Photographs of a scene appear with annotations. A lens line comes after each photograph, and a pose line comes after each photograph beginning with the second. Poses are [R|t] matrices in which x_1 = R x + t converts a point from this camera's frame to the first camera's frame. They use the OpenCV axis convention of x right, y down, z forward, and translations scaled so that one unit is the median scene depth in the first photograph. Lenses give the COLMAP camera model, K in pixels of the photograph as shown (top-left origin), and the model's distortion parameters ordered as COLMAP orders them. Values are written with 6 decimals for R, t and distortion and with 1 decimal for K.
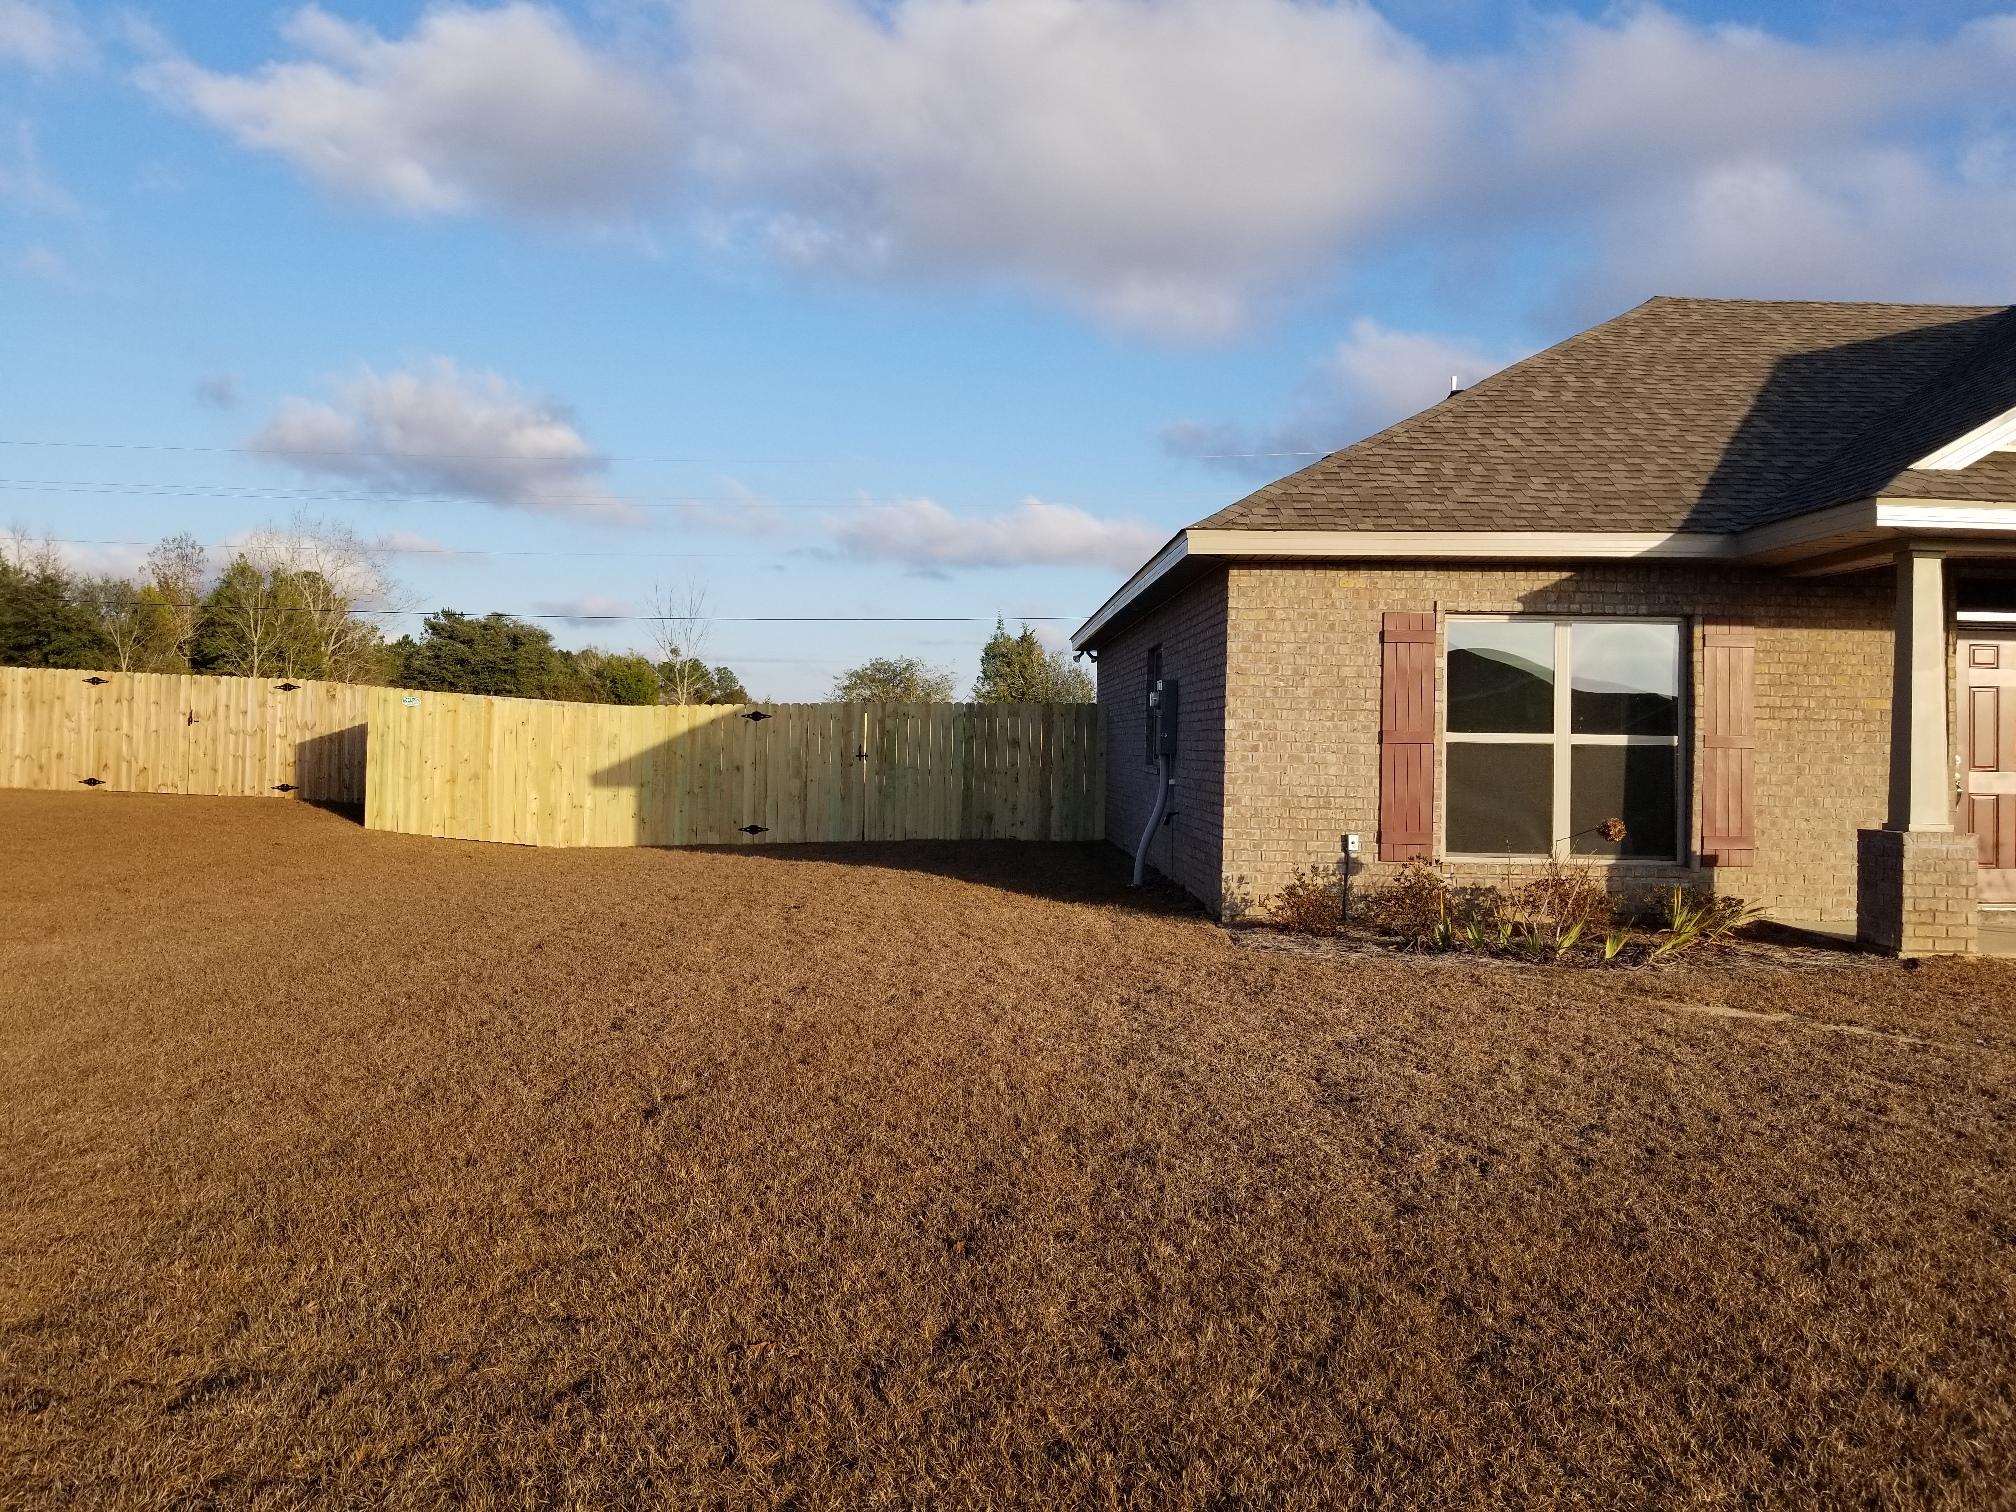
lens RADIAL K [[1389.3, 0, 1004.0], [0, 1389.3, 750.4], [0, 0, 1]] dist [0.002971, -0.081062]
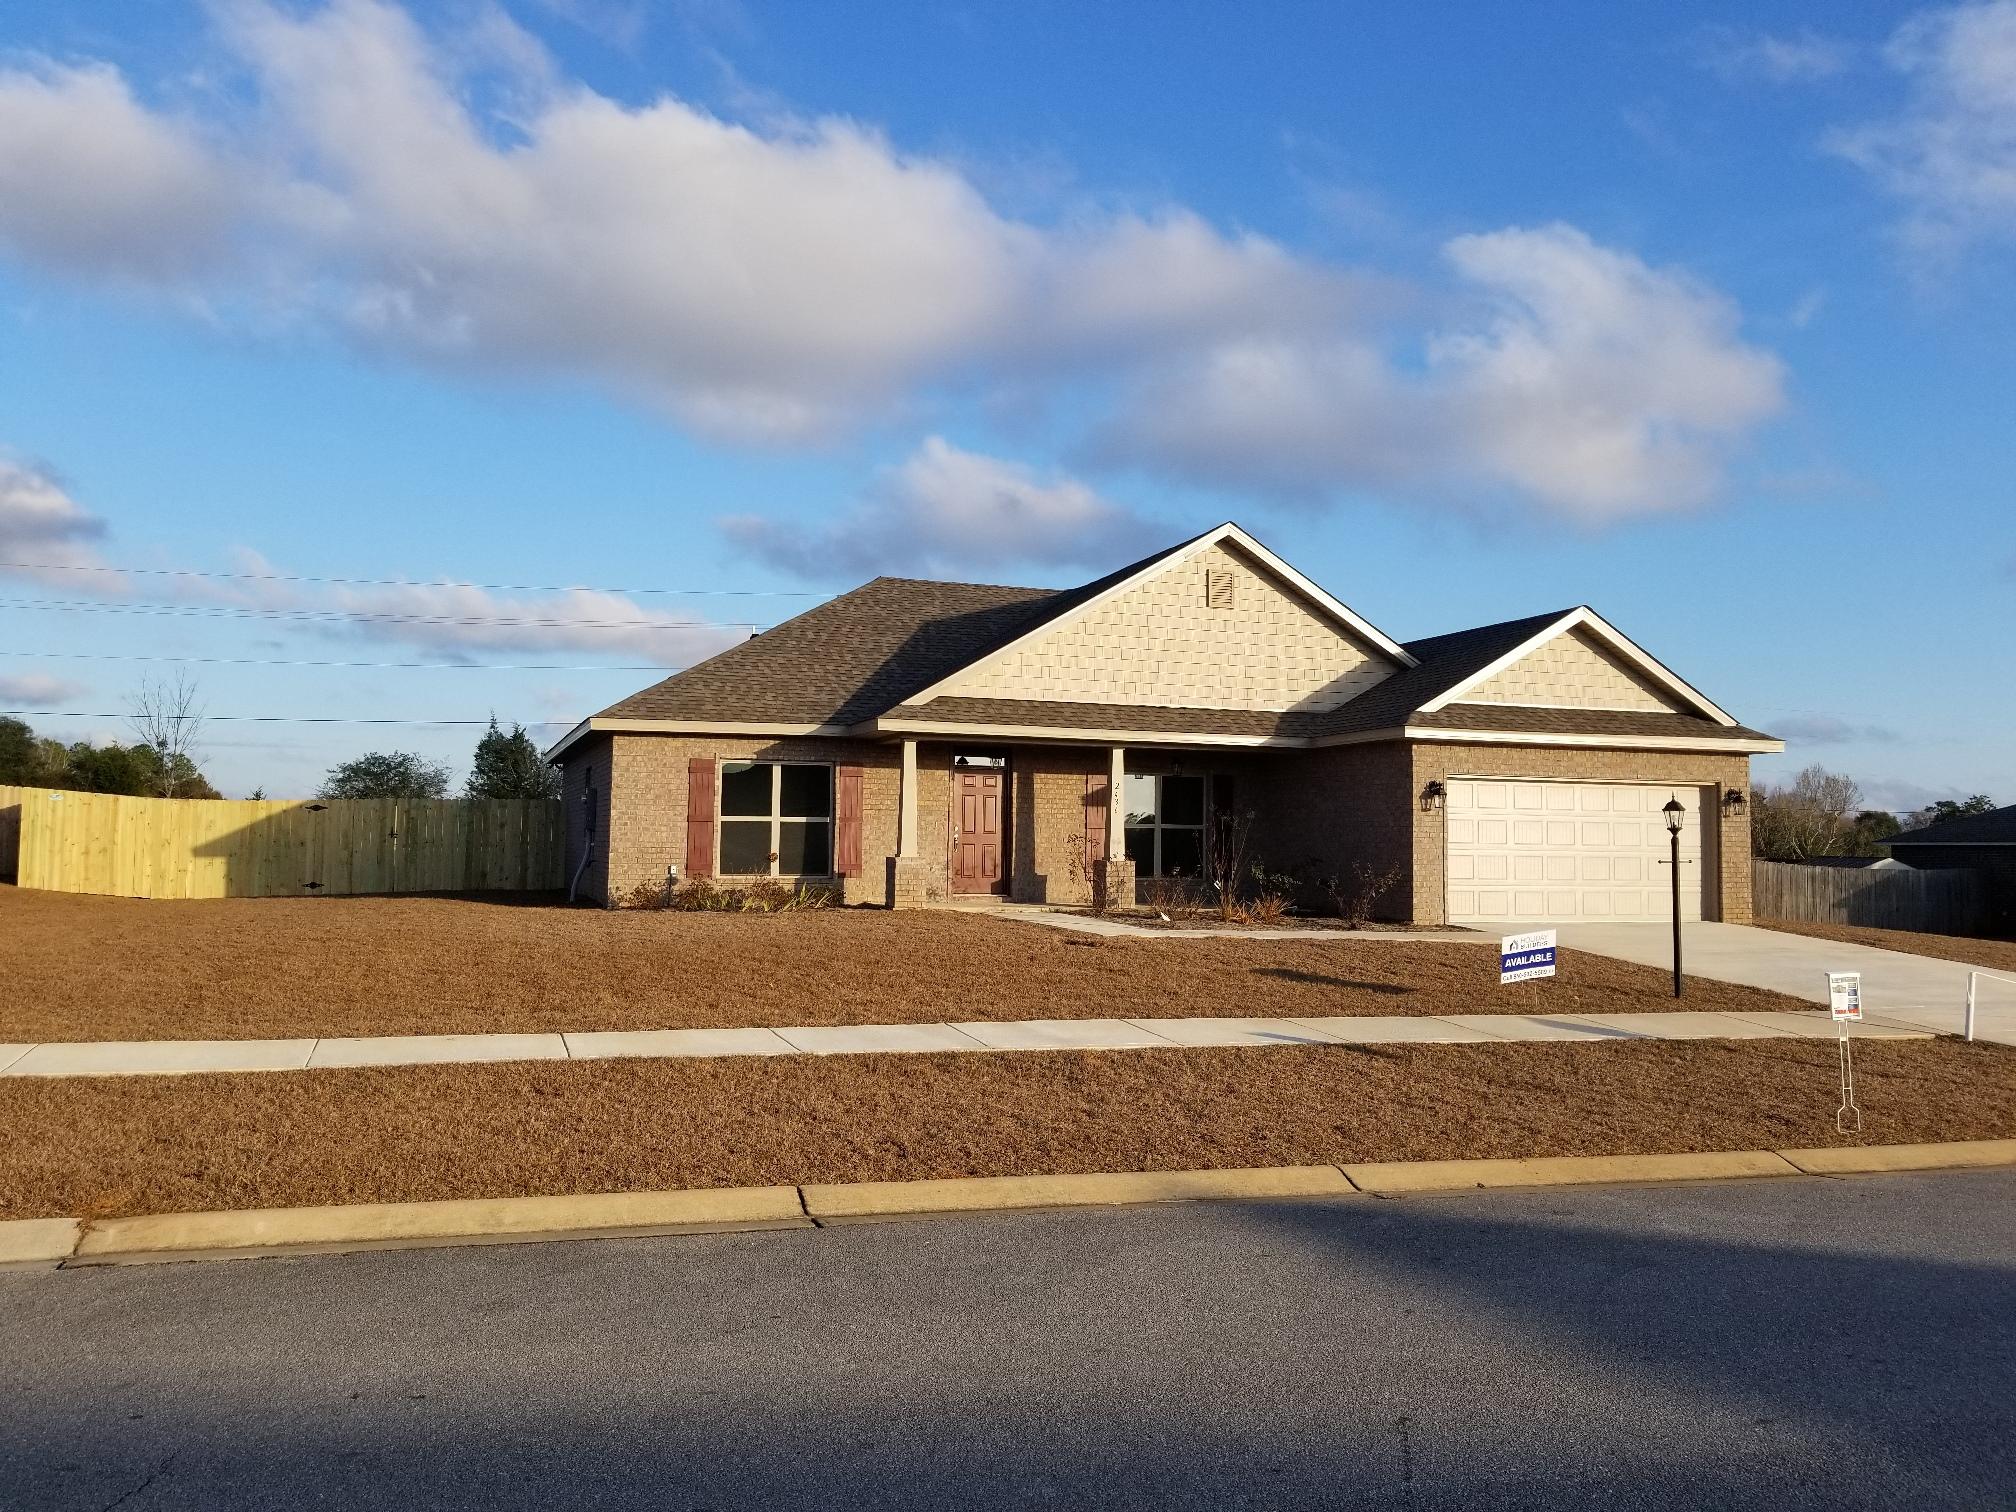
lens RADIAL K [[1516.8, 0, 1012.1], [0, 1516.8, 769.4], [0, 0, 1]] dist [0.076049, -0.157234]
pose [[0.947721, 0.008208, 0.318994, 0.003750], [0.007298, 0.998850, -0.047383, 0.024882], [-0.319016, 0.047234, 0.946571, -1.146090]]
